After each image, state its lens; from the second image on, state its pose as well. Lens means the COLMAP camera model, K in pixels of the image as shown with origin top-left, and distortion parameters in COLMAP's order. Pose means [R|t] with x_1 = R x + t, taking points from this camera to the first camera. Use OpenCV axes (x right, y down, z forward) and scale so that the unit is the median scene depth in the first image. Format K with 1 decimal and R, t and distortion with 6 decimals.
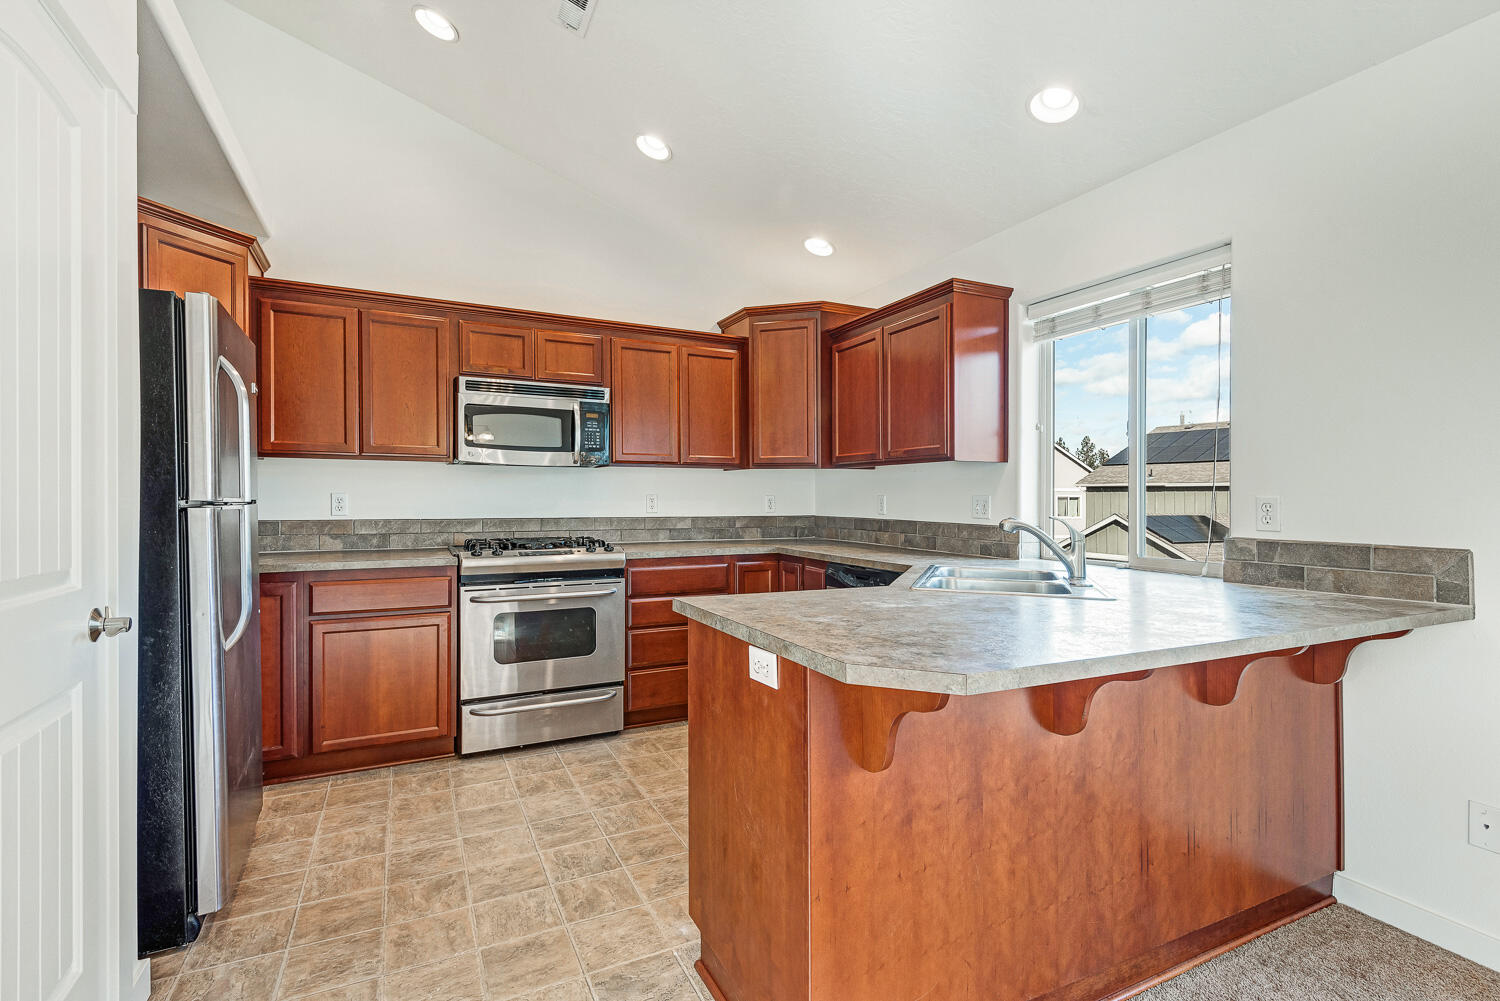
lens RADIAL K [[702.2, 0, 743.4], [0, 702.2, 507.4], [0, 0, 1]] dist [0.011130, -0.003790]
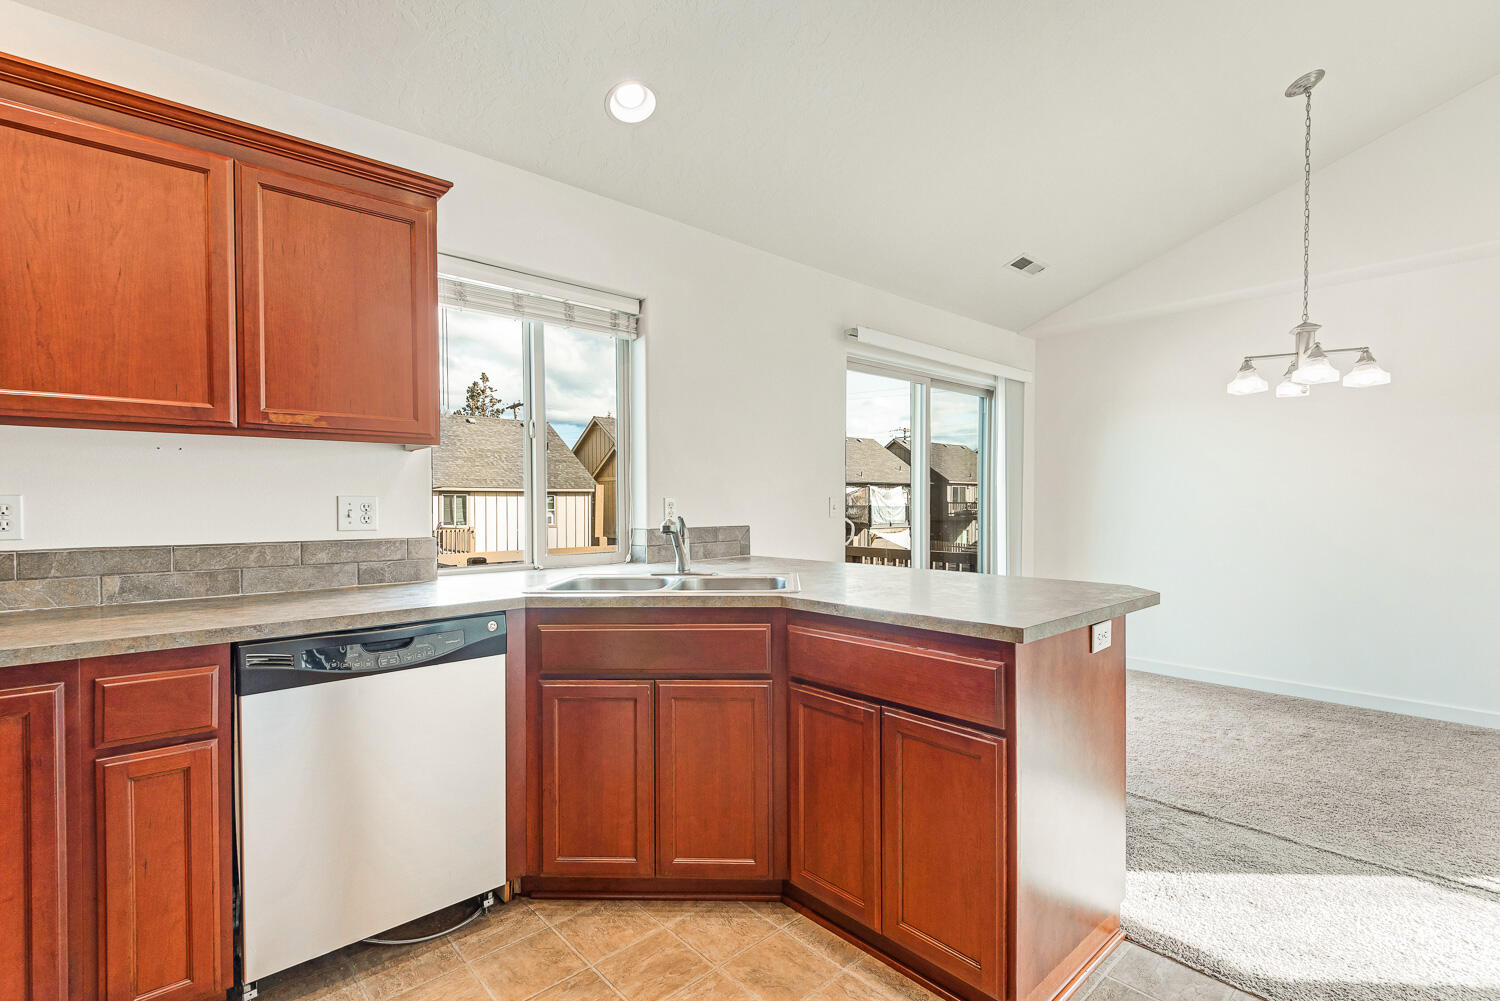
lens RADIAL K [[702.2, 0, 762.7], [0, 702.2, 511.4], [0, 0, 1]] dist [0.011130, -0.003790]
pose [[-0.308500, -0.018116, 0.951052, -0.385249], [0.016587, 0.999564, 0.024420, -0.011519], [-0.951080, 0.023308, -0.308065, 0.768161]]
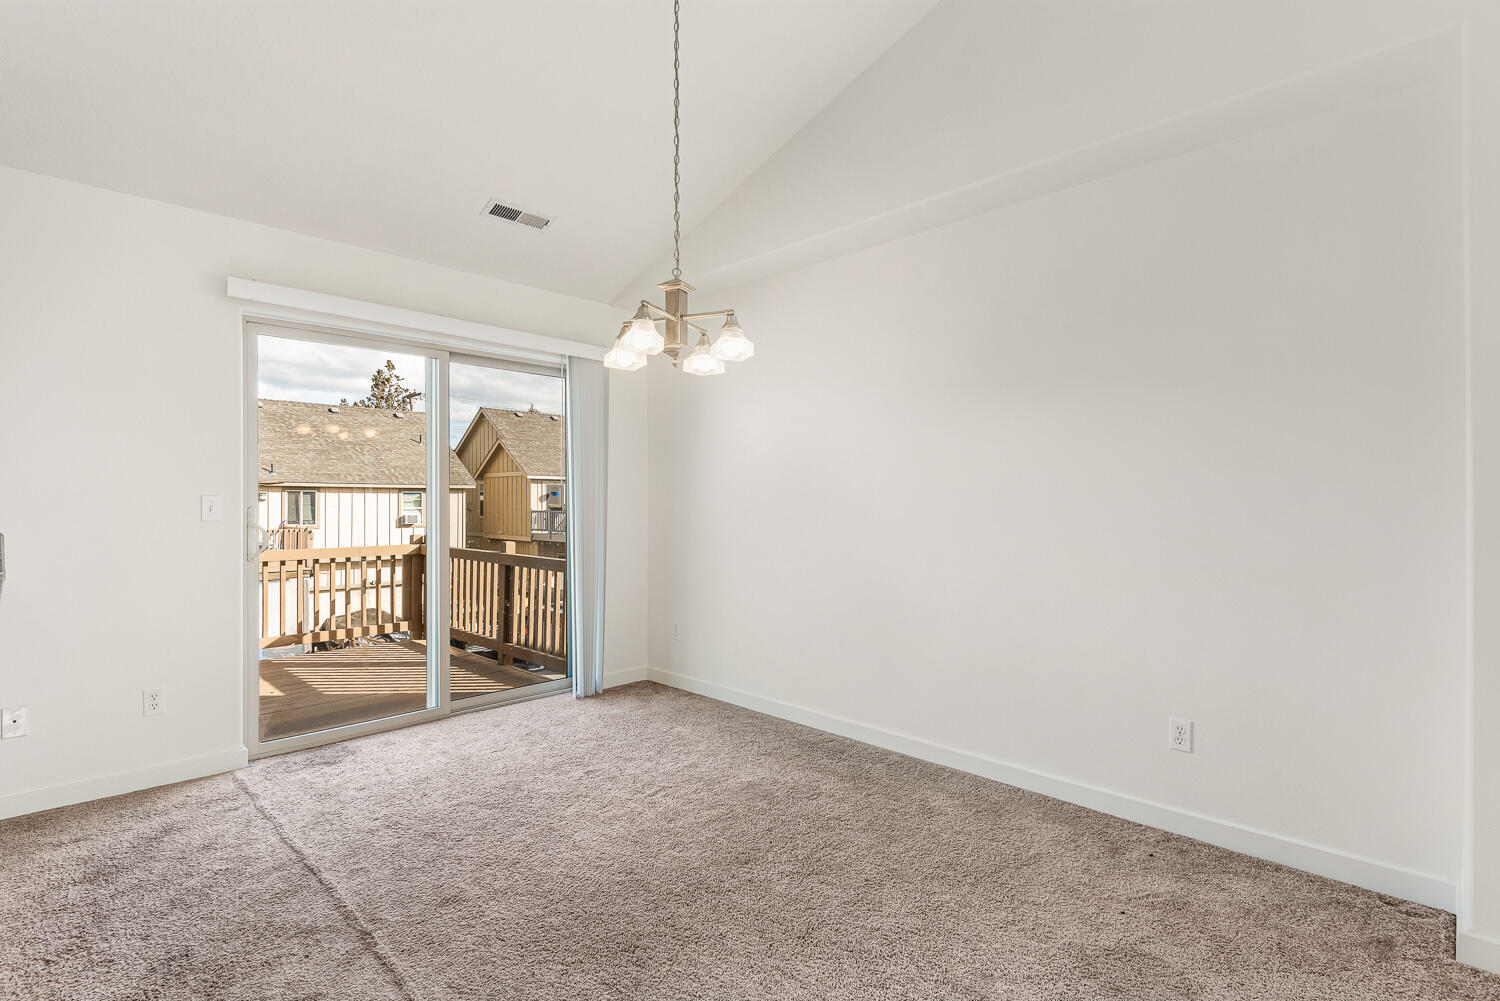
lens RADIAL K [[739.8, 0, 744.8], [0, 739.8, 500.4], [0, 0, 1]] dist [0.014619, -0.001932]
pose [[-0.352145, -0.005679, 0.935928, -0.392586], [0.006883, 0.999939, 0.008657, -0.010465], [-0.935920, 0.009491, -0.352084, 0.700200]]
